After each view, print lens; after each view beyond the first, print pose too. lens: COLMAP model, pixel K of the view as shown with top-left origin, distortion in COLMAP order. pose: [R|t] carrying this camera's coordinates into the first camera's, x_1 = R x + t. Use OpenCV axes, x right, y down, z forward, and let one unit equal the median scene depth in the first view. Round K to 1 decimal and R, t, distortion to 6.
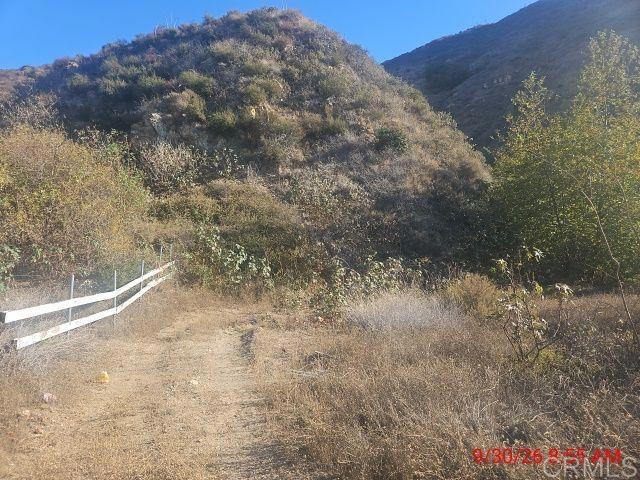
lens RADIAL K [[426.1, 0, 309.6], [0, 426.1, 249.3], [0, 0, 1]] dist [0.066426, -0.061755]
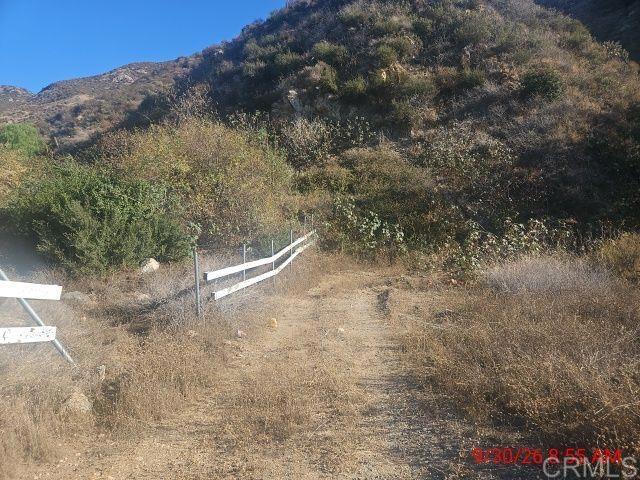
lens RADIAL K [[428.2, 0, 313.7], [0, 428.2, 253.4], [0, 0, 1]] dist [0.068999, -0.056219]
pose [[0.954671, -0.013971, -0.297336, 0.005880], [0.041518, 0.995383, 0.086536, -0.004268], [0.294754, -0.094958, 0.950843, -0.040273]]
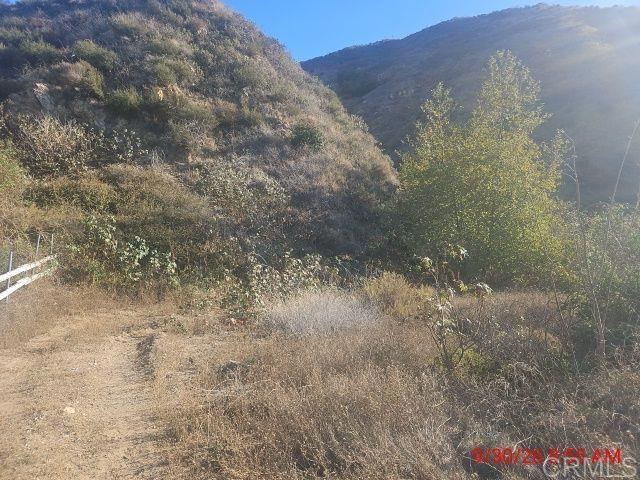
lens RADIAL K [[426.6, 0, 315.7], [0, 426.6, 241.2], [0, 0, 1]] dist [0.070429, -0.061801]
pose [[0.974949, 0.026507, 0.220845, -0.004299], [-0.023626, 0.999598, -0.015675, 0.001938], [-0.221172, 0.010065, 0.975183, 0.032436]]
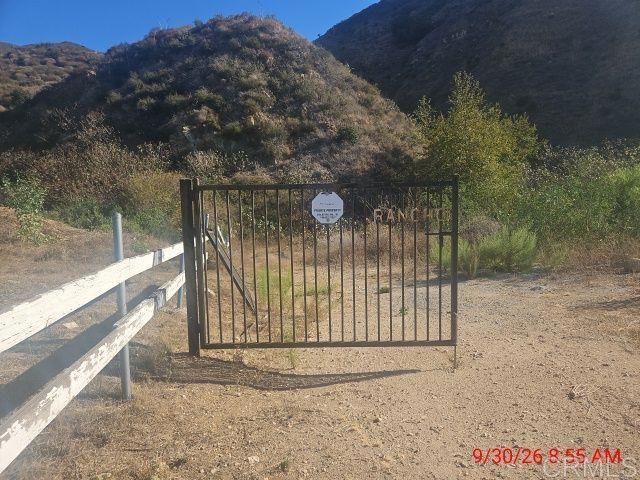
lens RADIAL K [[451.5, 0, 322.2], [0, 451.5, 246.8], [0, 0, 1]] dist [0.082363, -0.072452]
pose [[0.994868, -0.089136, 0.047878, -0.008679], [0.083654, 0.990803, 0.106353, -0.043006], [-0.056917, -0.101802, 0.993175, -0.653217]]
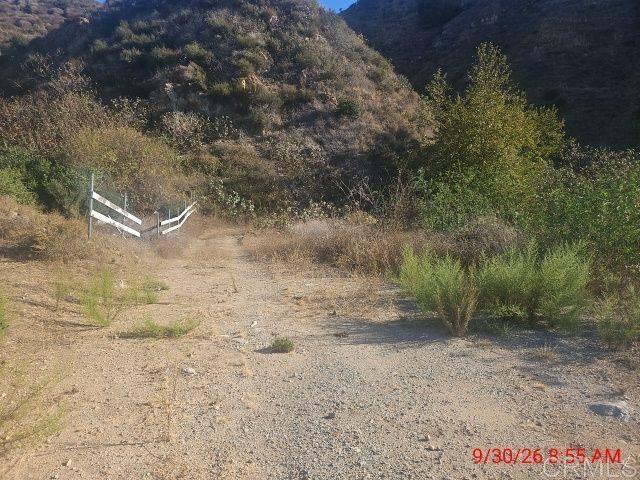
lens RADIAL K [[445.6, 0, 310.2], [0, 445.6, 247.0], [0, 0, 1]] dist [0.075421, -0.064434]
pose [[0.999907, 0.010638, 0.008562, 0.069976], [-0.011754, 0.989645, 0.143057, -0.030426], [-0.006952, -0.143144, 0.989677, -0.460301]]
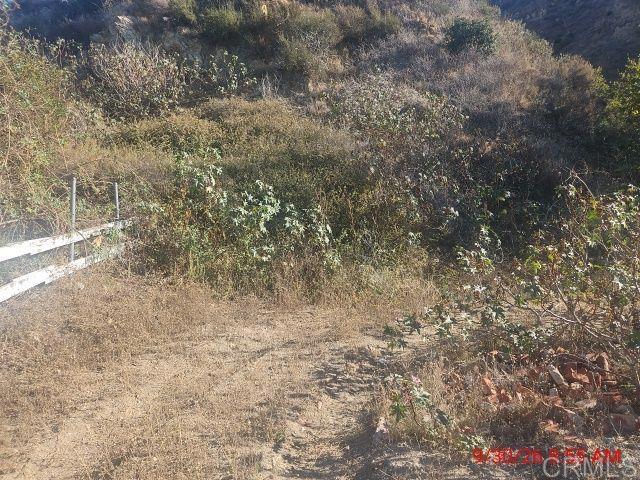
lens RADIAL K [[416.3, 0, 322.8], [0, 416.3, 251.5], [0, 0, 1]] dist [0.062011, -0.055402]
pose [[0.999052, -0.043432, 0.003071, -0.063083], [0.043047, 0.995857, 0.080104, 0.020603], [-0.006538, -0.079896, 0.996782, 0.322919]]
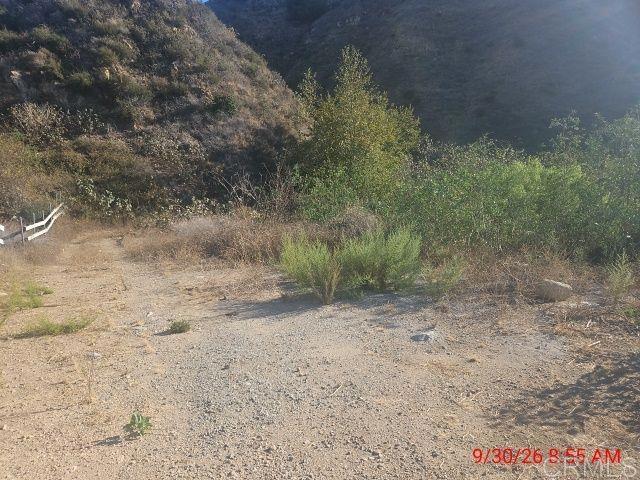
lens RADIAL K [[445.8, 0, 318.3], [0, 445.8, 257.4], [0, 0, 1]] dist [0.063110, -0.051301]
pose [[0.960730, -0.062262, 0.270409, 0.067961], [0.013831, 0.984035, 0.177436, -0.032643], [-0.277139, -0.166728, 0.946253, -0.497704]]
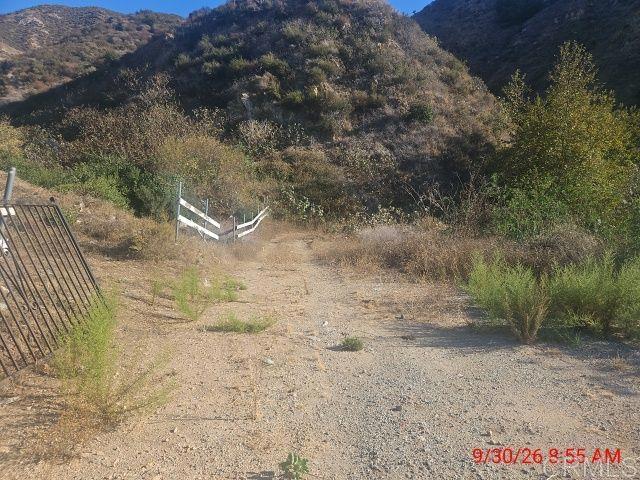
lens RADIAL K [[445.4, 0, 319.2], [0, 445.4, 249.5], [0, 0, 1]] dist [0.072229, -0.060667]
pose [[0.992170, 0.029202, -0.121436, 0.068741], [-0.011902, 0.989964, 0.140820, -0.032853], [0.124329, -0.138272, 0.982559, -0.473972]]
